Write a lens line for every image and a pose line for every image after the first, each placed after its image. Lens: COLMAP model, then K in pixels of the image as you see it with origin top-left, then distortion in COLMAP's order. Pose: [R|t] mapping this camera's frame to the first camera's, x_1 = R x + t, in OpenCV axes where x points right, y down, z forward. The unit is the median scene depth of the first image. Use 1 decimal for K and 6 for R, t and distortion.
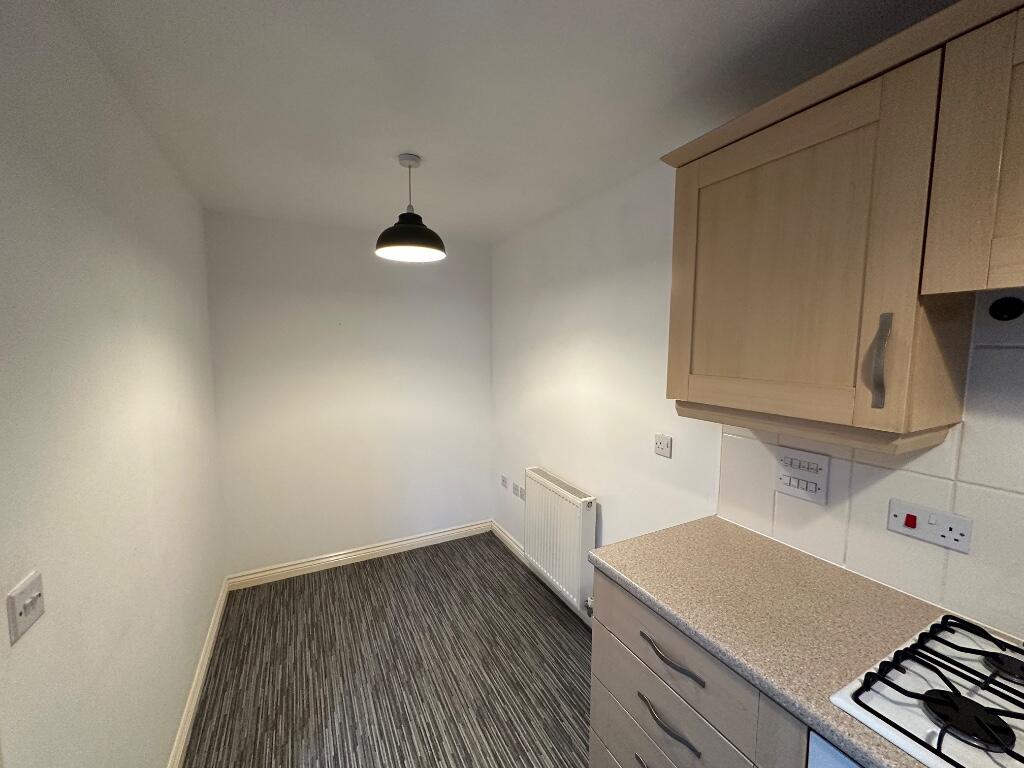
lens RADIAL K [[409.1, 0, 511.0], [0, 409.1, 385.6], [0, 0, 1]] dist [-0.003065, -0.000099]
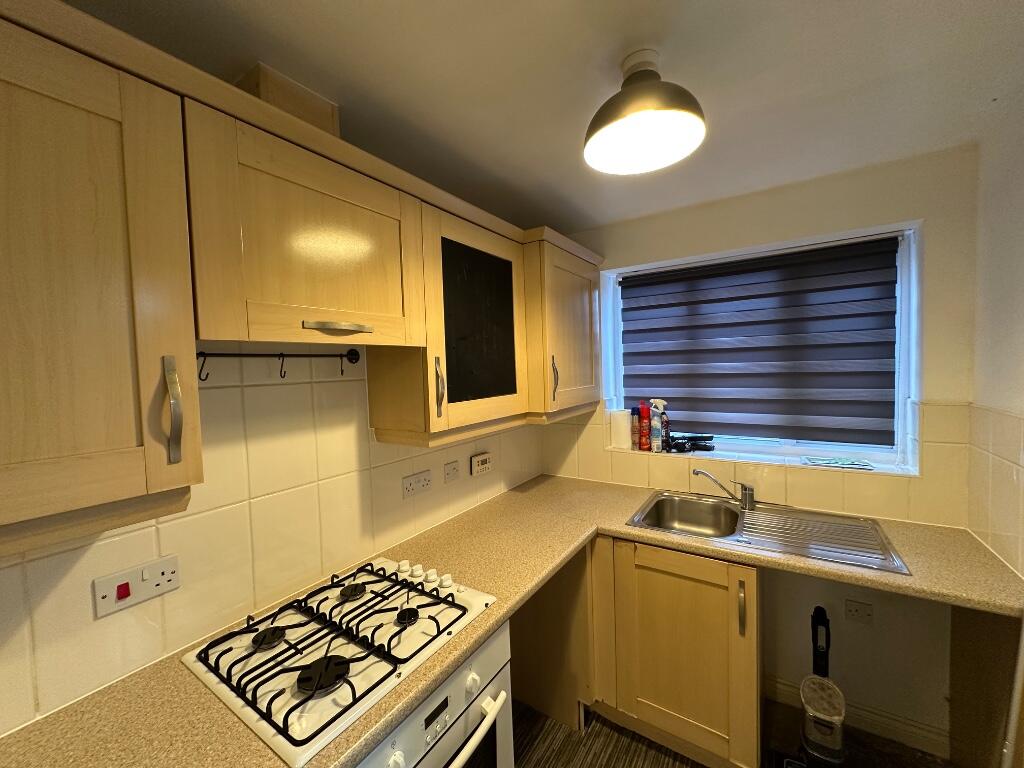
lens RADIAL K [[409.1, 0, 508.6], [0, 409.1, 383.3], [0, 0, 1]] dist [-0.003065, -0.000099]
pose [[-0.484091, -0.026947, 0.874603, -0.182832], [0.111879, 0.989416, 0.092409, -0.103789], [-0.867836, 0.142584, -0.475952, 0.686514]]
